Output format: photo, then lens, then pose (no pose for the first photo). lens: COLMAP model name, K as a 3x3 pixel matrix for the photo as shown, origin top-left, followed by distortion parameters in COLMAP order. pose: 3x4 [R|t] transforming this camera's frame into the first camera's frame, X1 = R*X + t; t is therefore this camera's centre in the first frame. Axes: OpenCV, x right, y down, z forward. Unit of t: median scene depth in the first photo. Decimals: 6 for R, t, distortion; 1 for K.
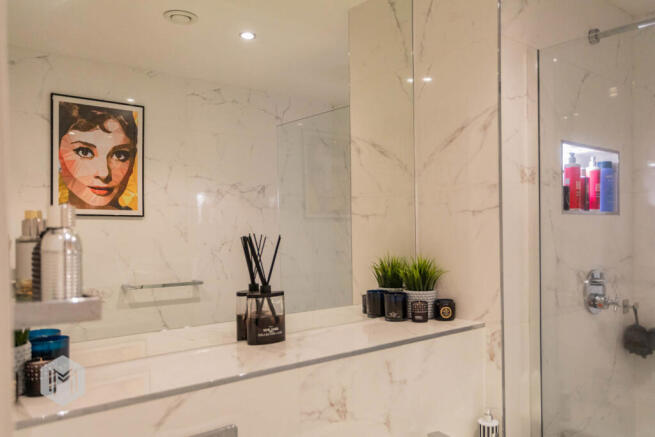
lens RADIAL K [[512.4, 0, 327.1], [0, 512.4, 219.5], [0, 0, 1]] dist [-0.004313, 0.011551]
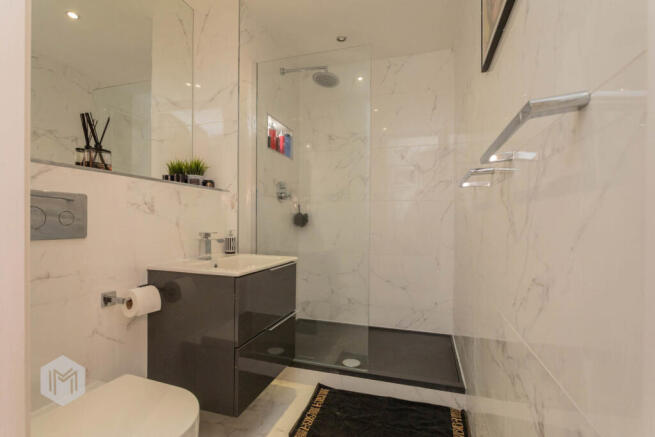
lens RADIAL K [[311.6, 0, 328.6], [0, 311.6, 219.9], [0, 0, 1]] dist [-0.016500, 0.002522]
pose [[0.822860, 0.010906, 0.568139, -0.059718], [-0.013522, 0.999908, 0.000391, 0.301420], [-0.568083, -0.008005, 0.822933, -0.210643]]
